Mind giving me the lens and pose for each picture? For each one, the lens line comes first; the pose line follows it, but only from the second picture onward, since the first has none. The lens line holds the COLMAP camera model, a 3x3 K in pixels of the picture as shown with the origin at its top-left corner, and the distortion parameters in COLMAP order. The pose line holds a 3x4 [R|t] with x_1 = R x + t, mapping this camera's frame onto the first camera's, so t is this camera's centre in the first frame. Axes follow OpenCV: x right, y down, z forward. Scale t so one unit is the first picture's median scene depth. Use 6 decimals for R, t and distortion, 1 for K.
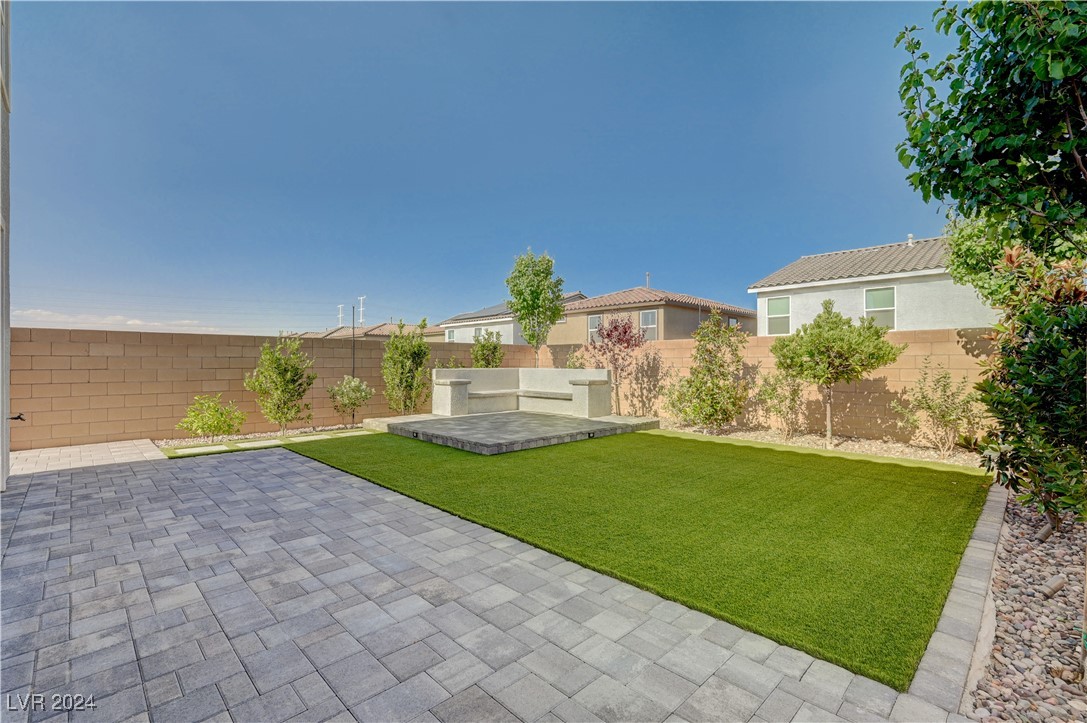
lens RADIAL K [[482.6, 0, 560.9], [0, 482.6, 368.9], [0, 0, 1]] dist [-0.000991, 0.000230]
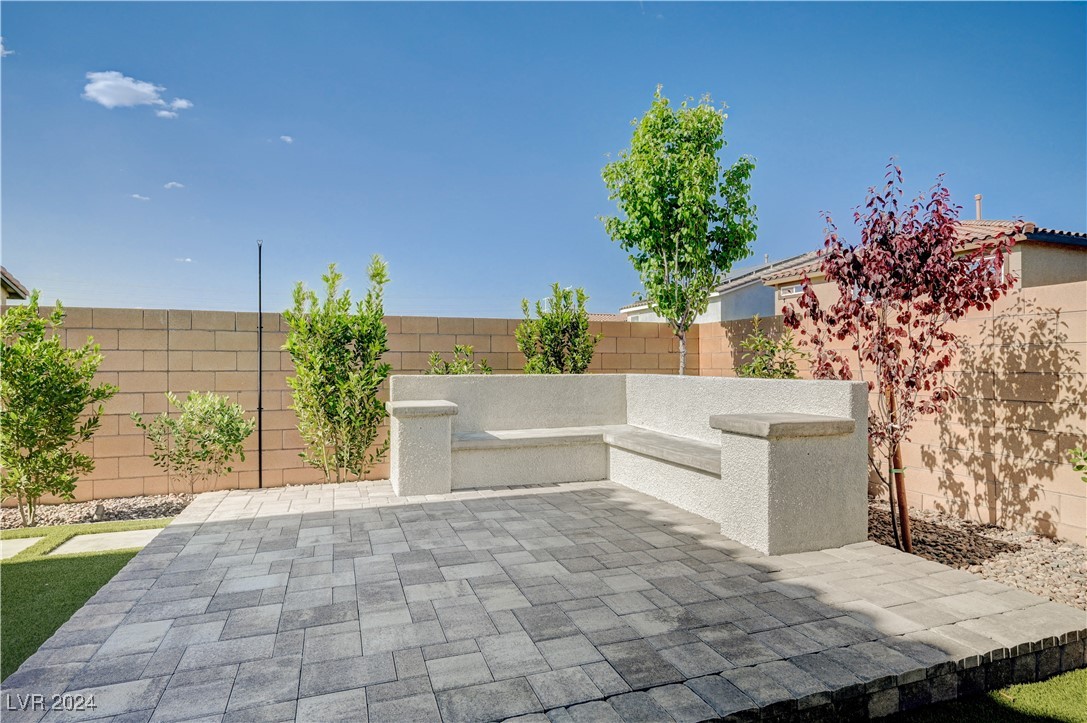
lens RADIAL K [[586.9, 0, 543.3], [0, 586.9, 364.9], [0, 0, 1]] dist [0.000151, 0.001929]
pose [[0.900287, 0.001312, -0.435294, 0.076977], [-0.004043, 0.999978, -0.005346, -0.006152], [0.435278, 0.006573, 0.900272, 0.555896]]
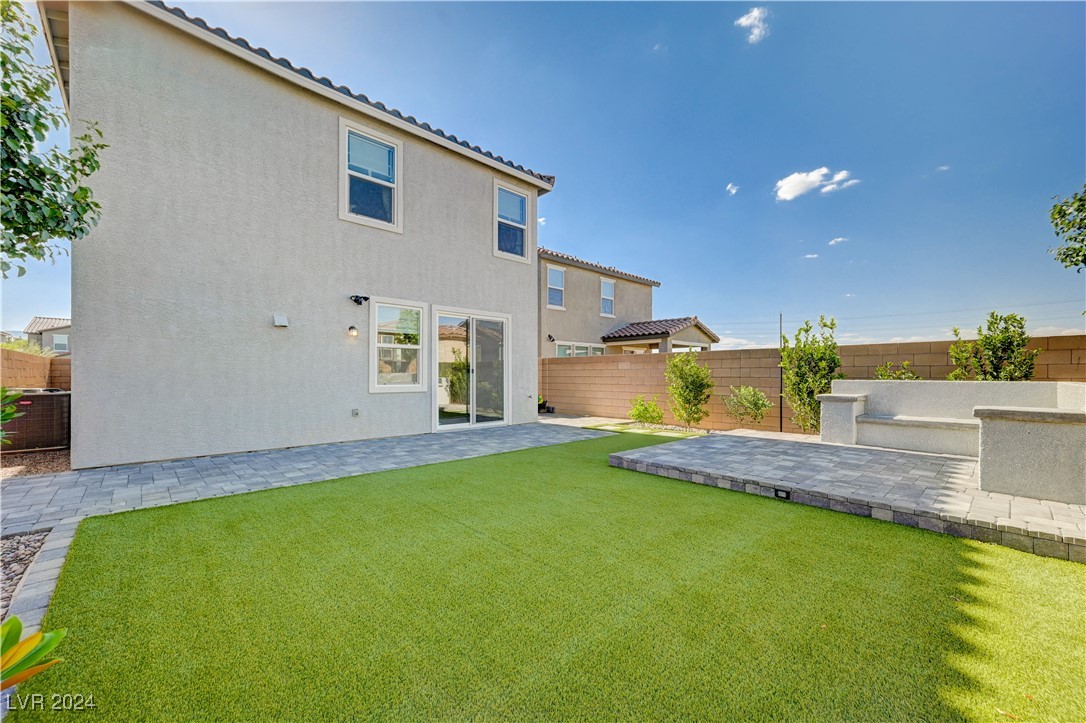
lens RADIAL K [[432.4, 0, 547.7], [0, 432.4, 367.1], [0, 0, 1]] dist [0.001687, 0.000200]
pose [[-0.028073, -0.014694, -0.999498, 0.437981], [-0.005688, 0.999878, -0.014540, -0.006786], [0.999590, 0.005277, -0.028153, 0.524358]]
